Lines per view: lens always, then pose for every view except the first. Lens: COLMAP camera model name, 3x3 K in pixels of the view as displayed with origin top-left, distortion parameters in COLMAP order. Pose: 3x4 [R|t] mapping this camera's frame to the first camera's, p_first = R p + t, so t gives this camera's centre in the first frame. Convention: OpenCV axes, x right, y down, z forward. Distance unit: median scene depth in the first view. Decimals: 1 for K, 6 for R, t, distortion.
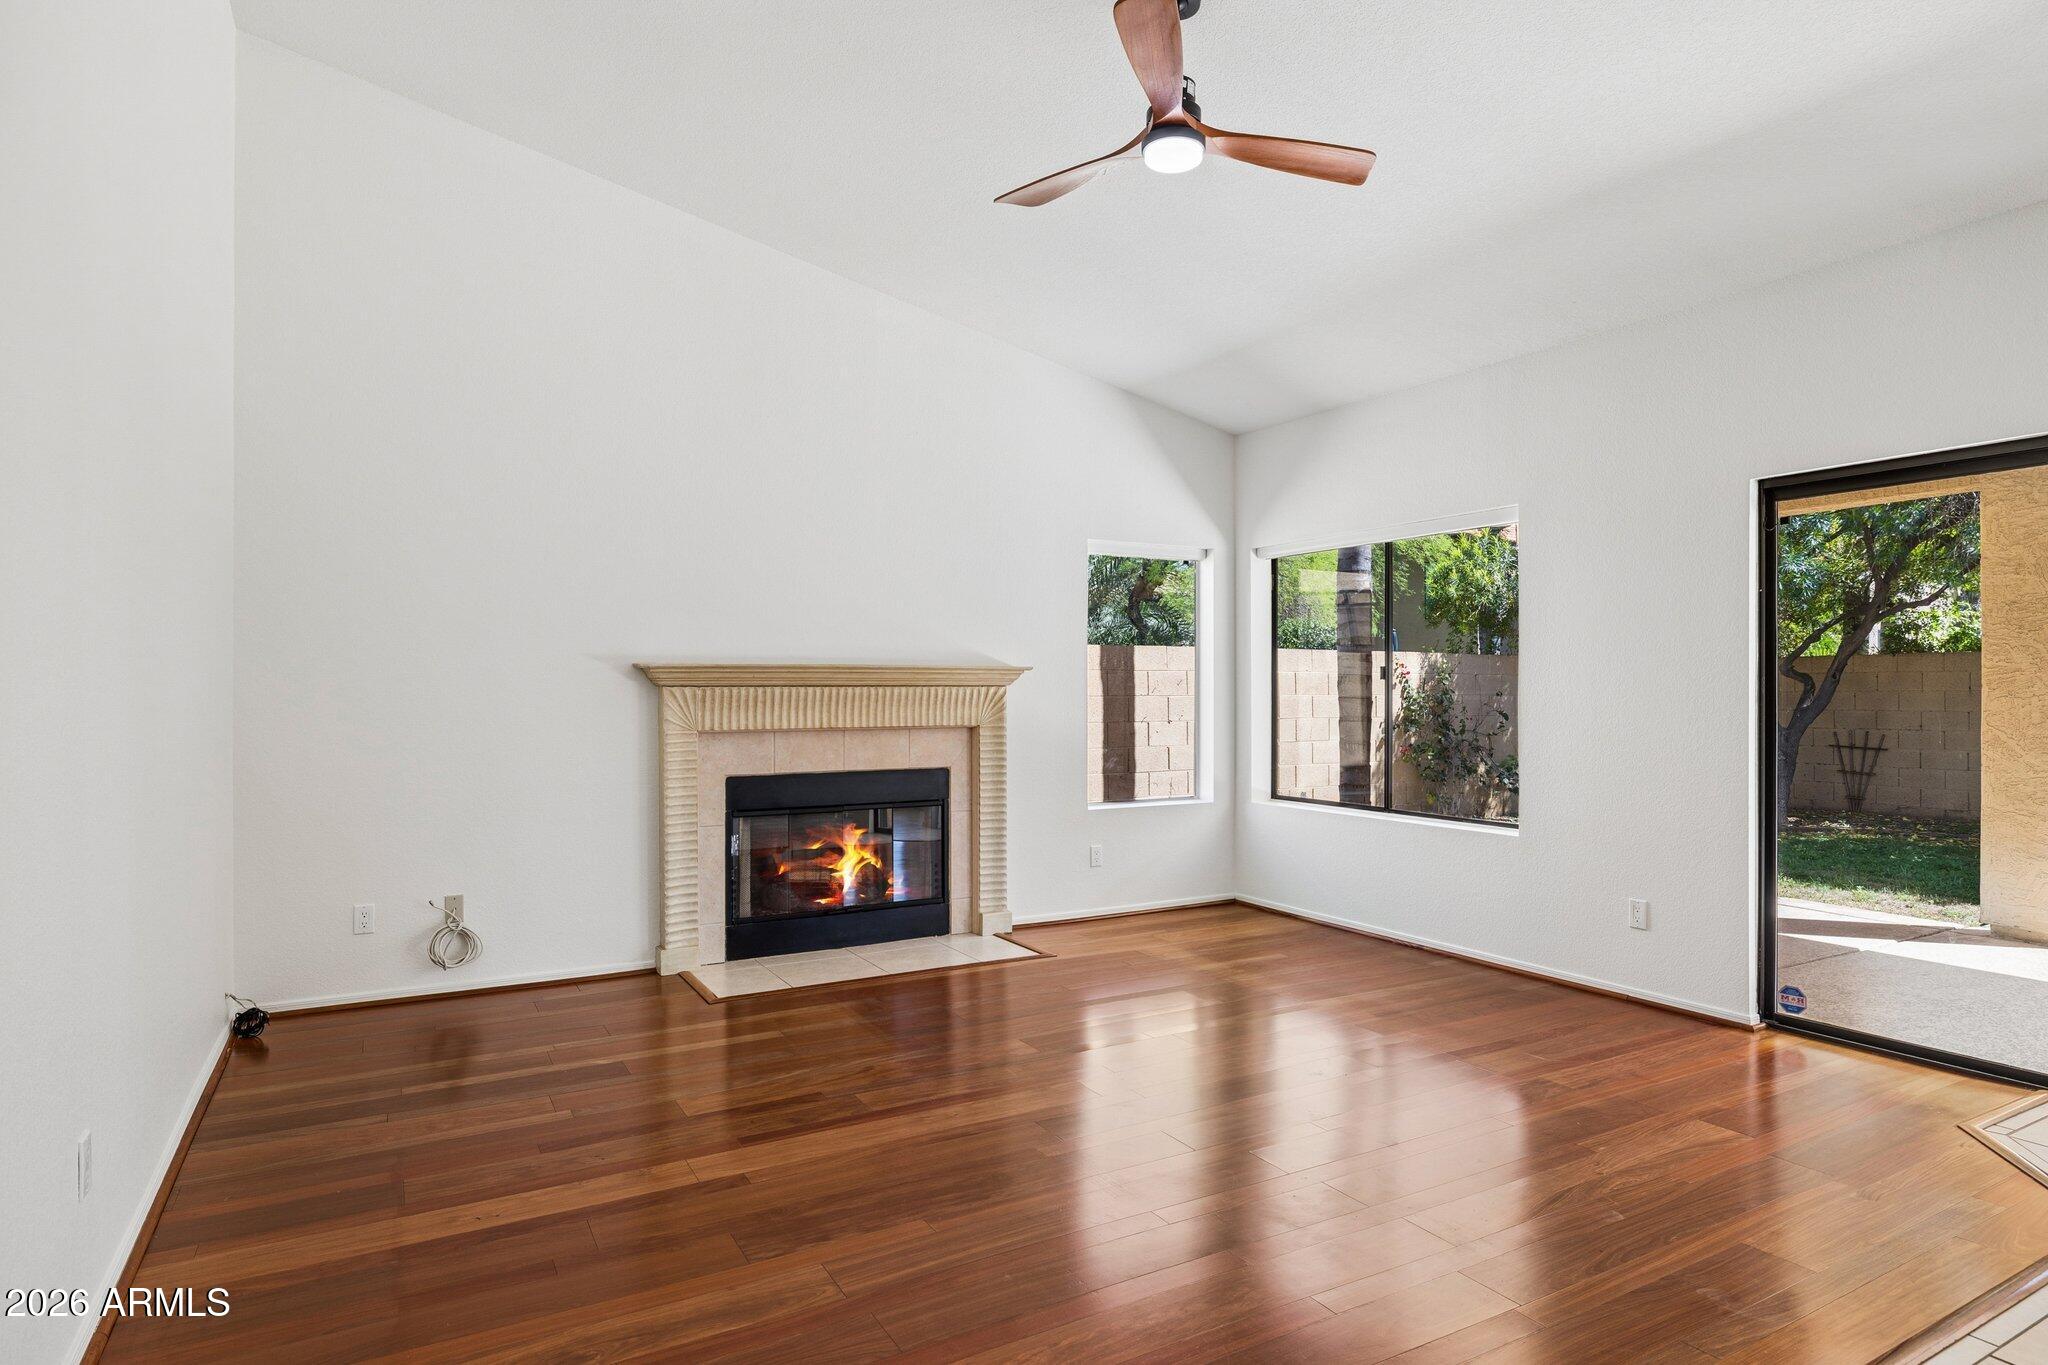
lens RADIAL K [[1136.2, 0, 1026.0], [0, 1136.2, 691.0], [0, 0, 1]] dist [-0.003333, -0.000249]
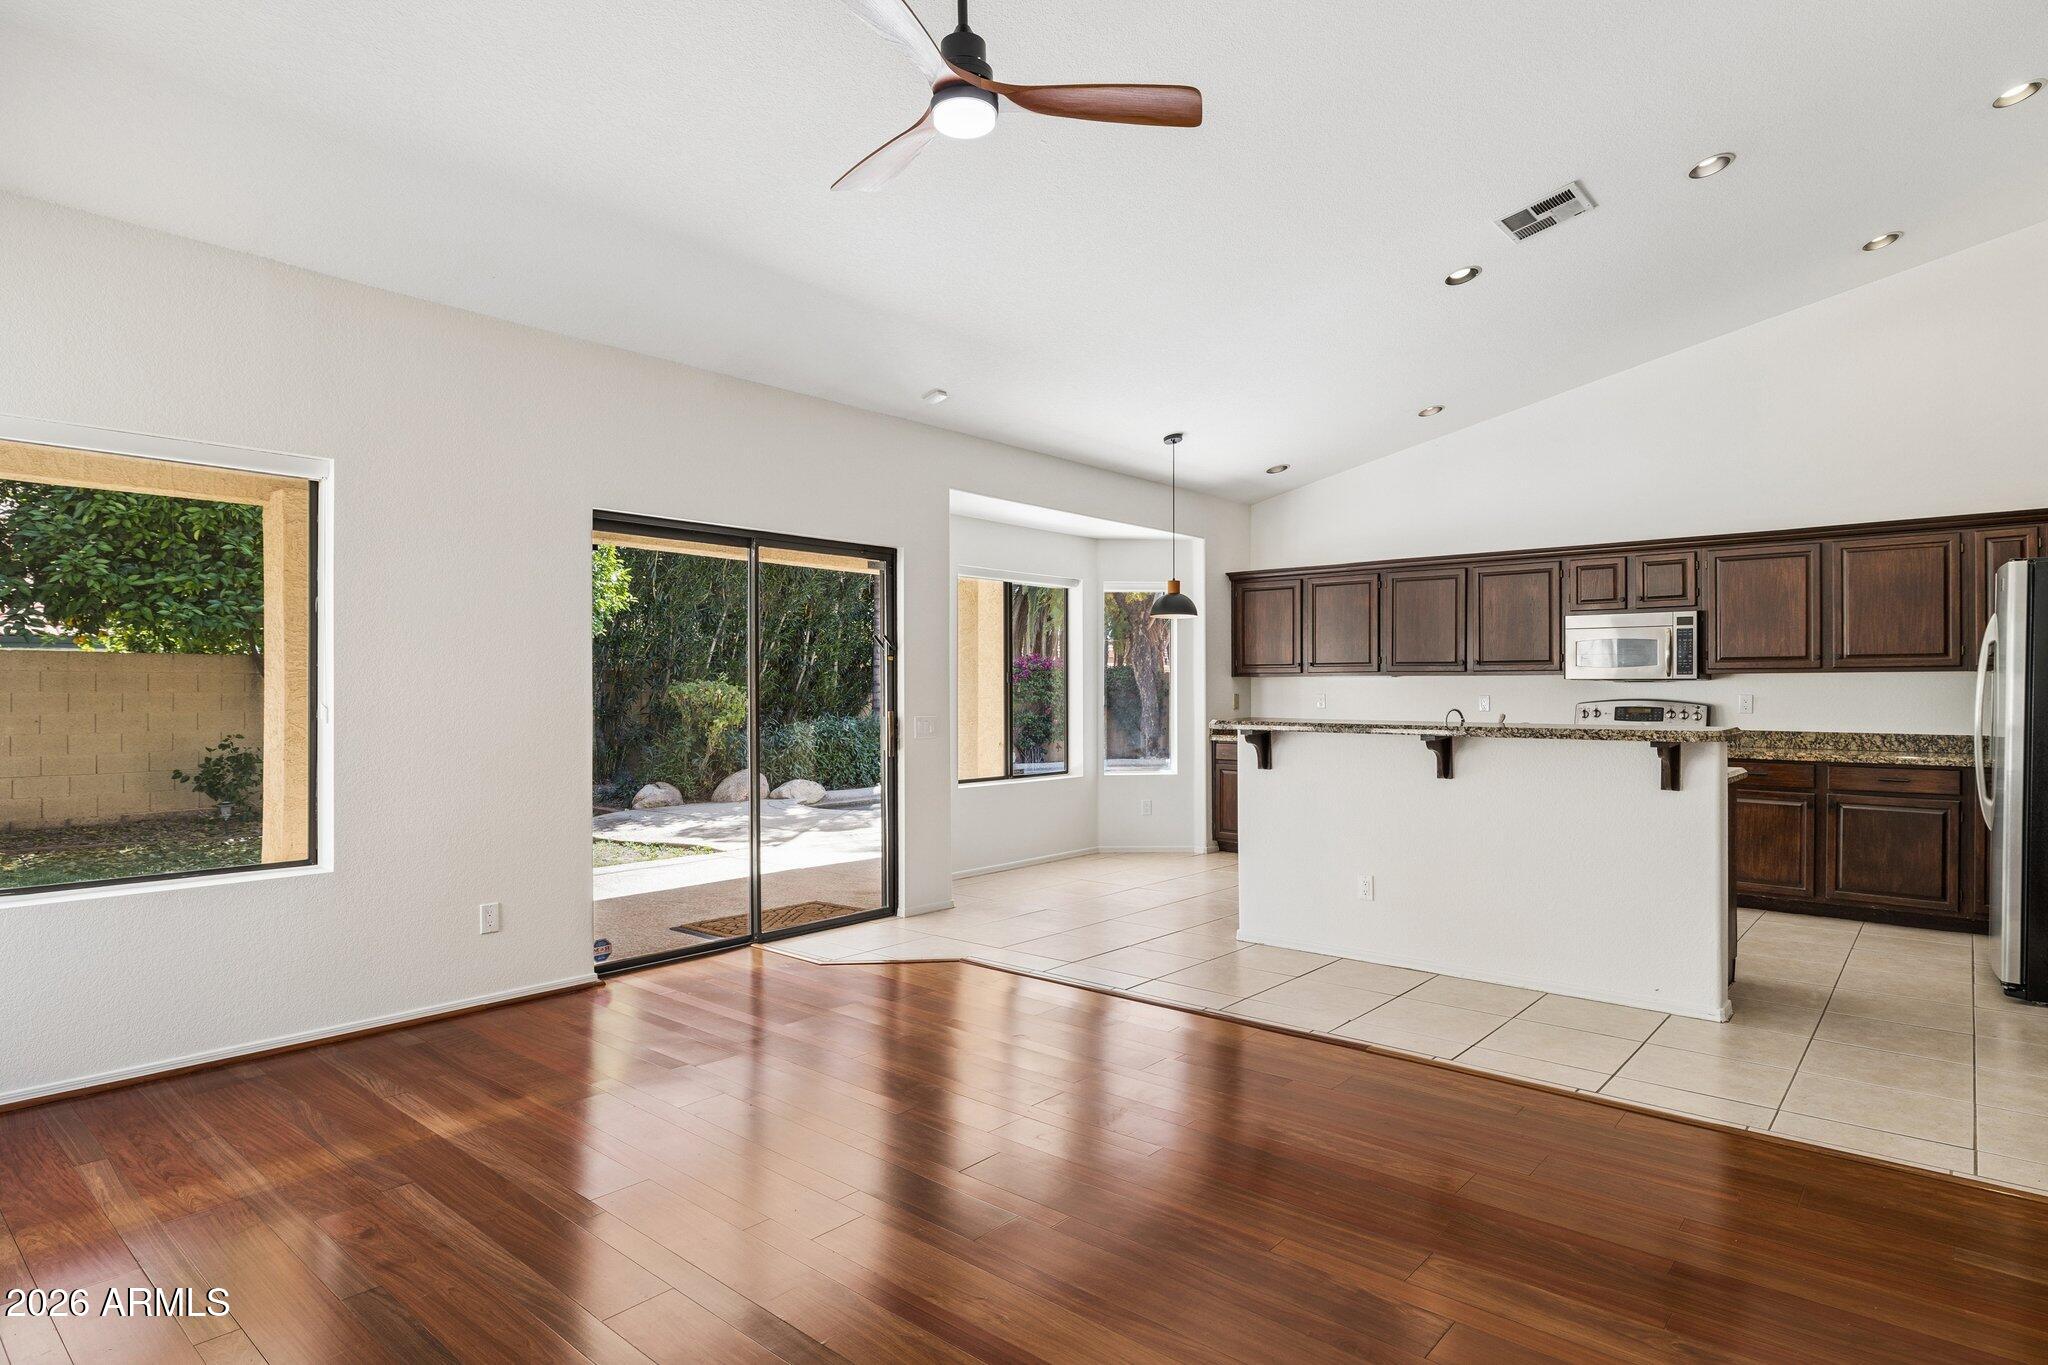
lens RADIAL K [[1107.2, 0, 1024.1], [0, 1107.2, 678.9], [0, 0, 1]] dist [0.002077, -0.001970]
pose [[-0.334720, 0.001778, 0.942316, -0.563415], [-0.004708, 0.999983, -0.003559, -0.012842], [-0.942306, -0.005627, -0.334706, 0.936621]]
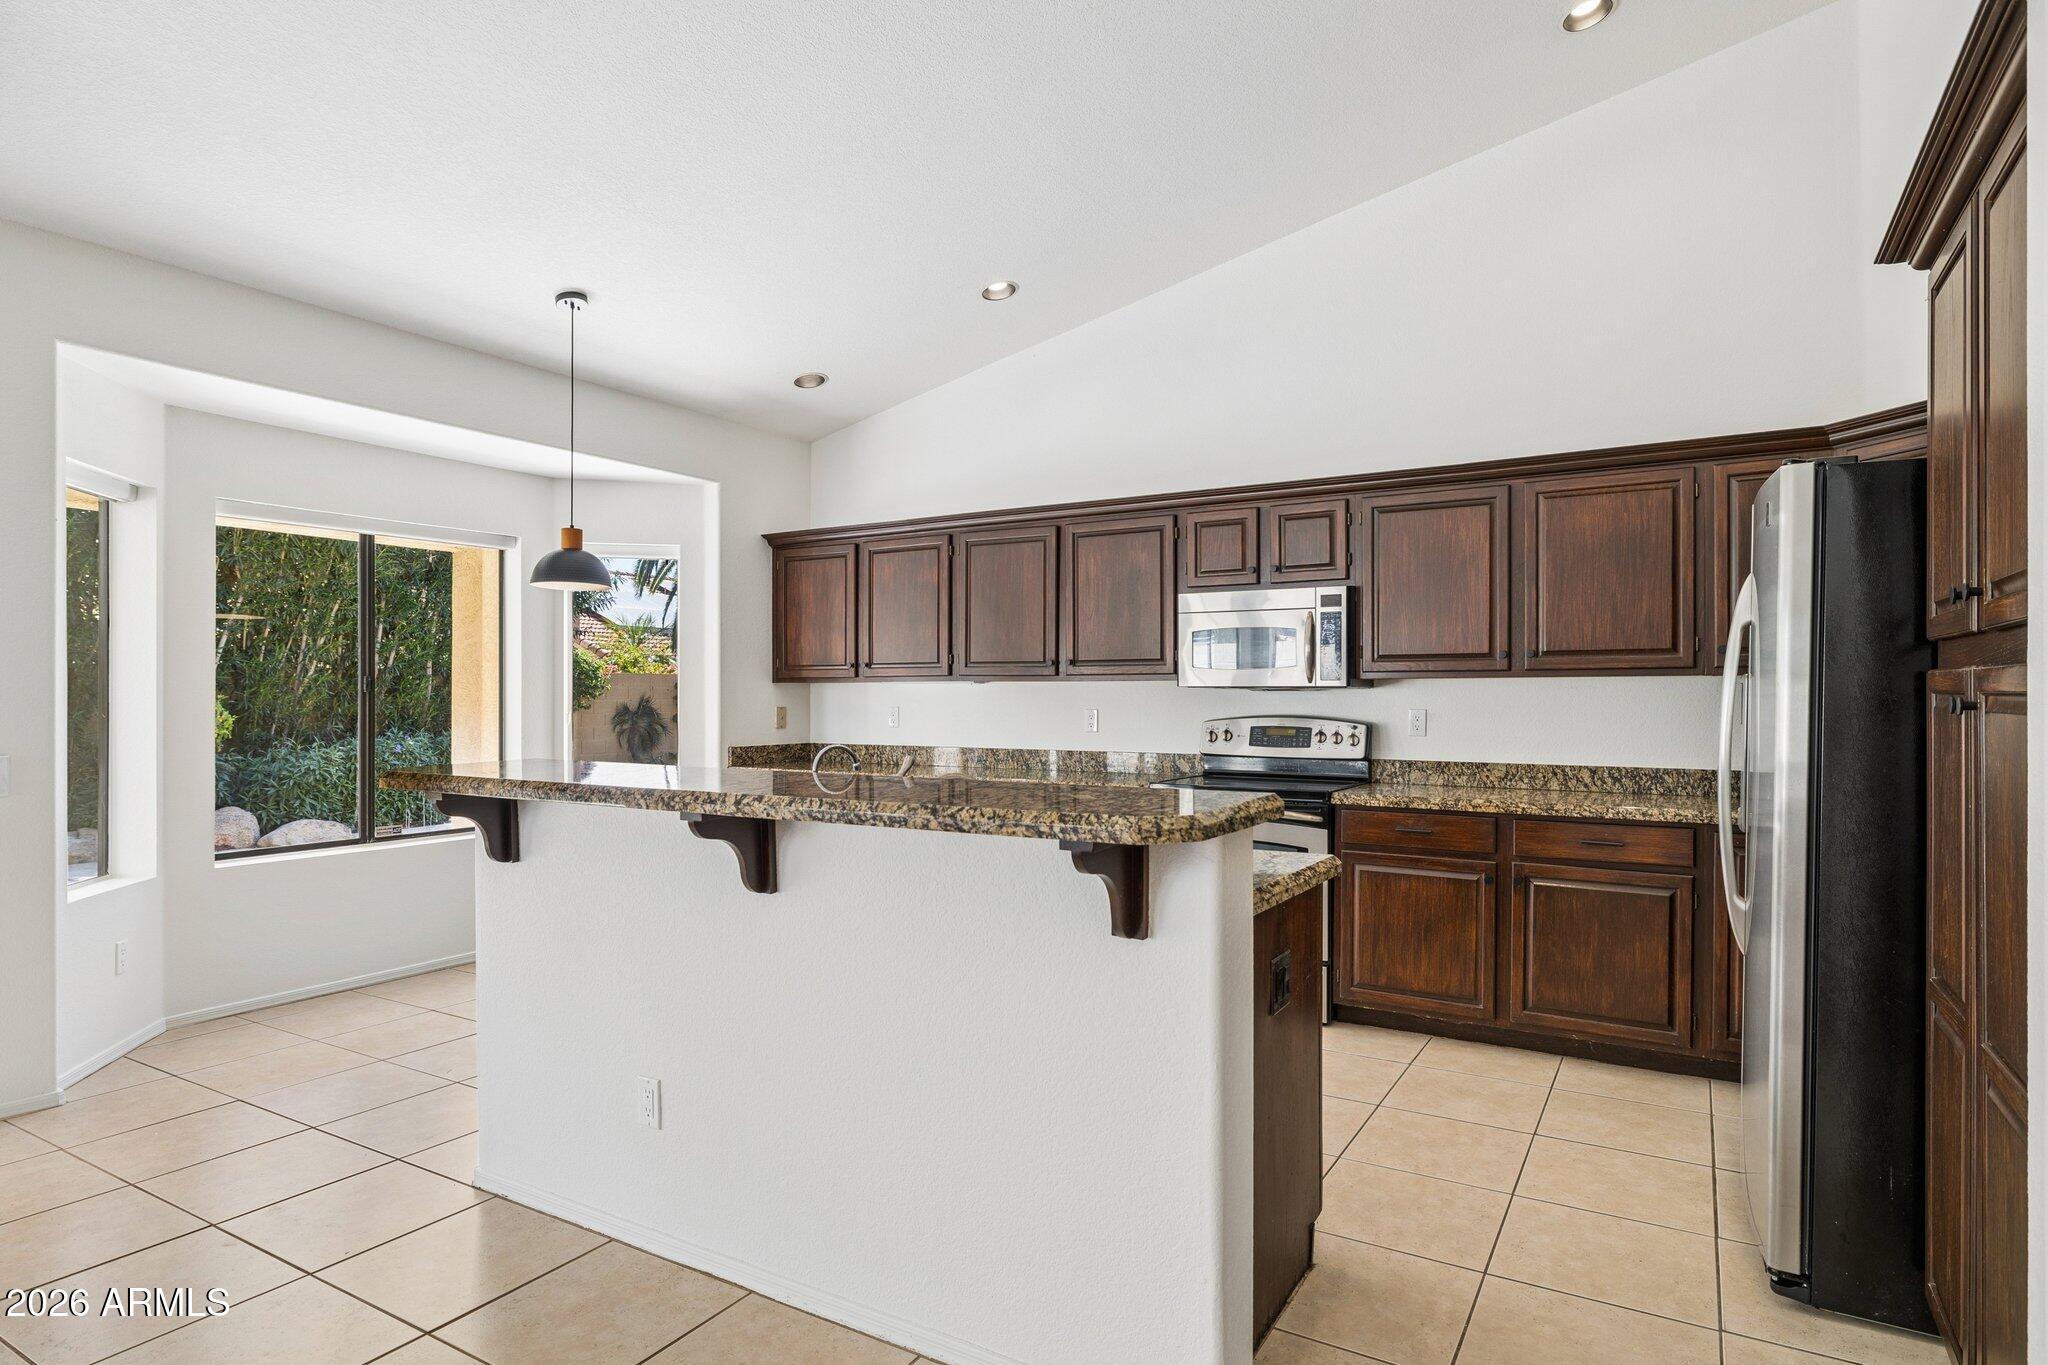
lens RADIAL K [[1107.2, 0, 1025.3], [0, 1107.2, 688.6], [0, 0, 1]] dist [0.002077, -0.001970]
pose [[-0.484130, -0.002317, 0.874993, -0.444230], [-0.004063, 0.999992, 0.000400, -0.015104], [-0.874987, -0.003362, -0.484135, 0.735860]]
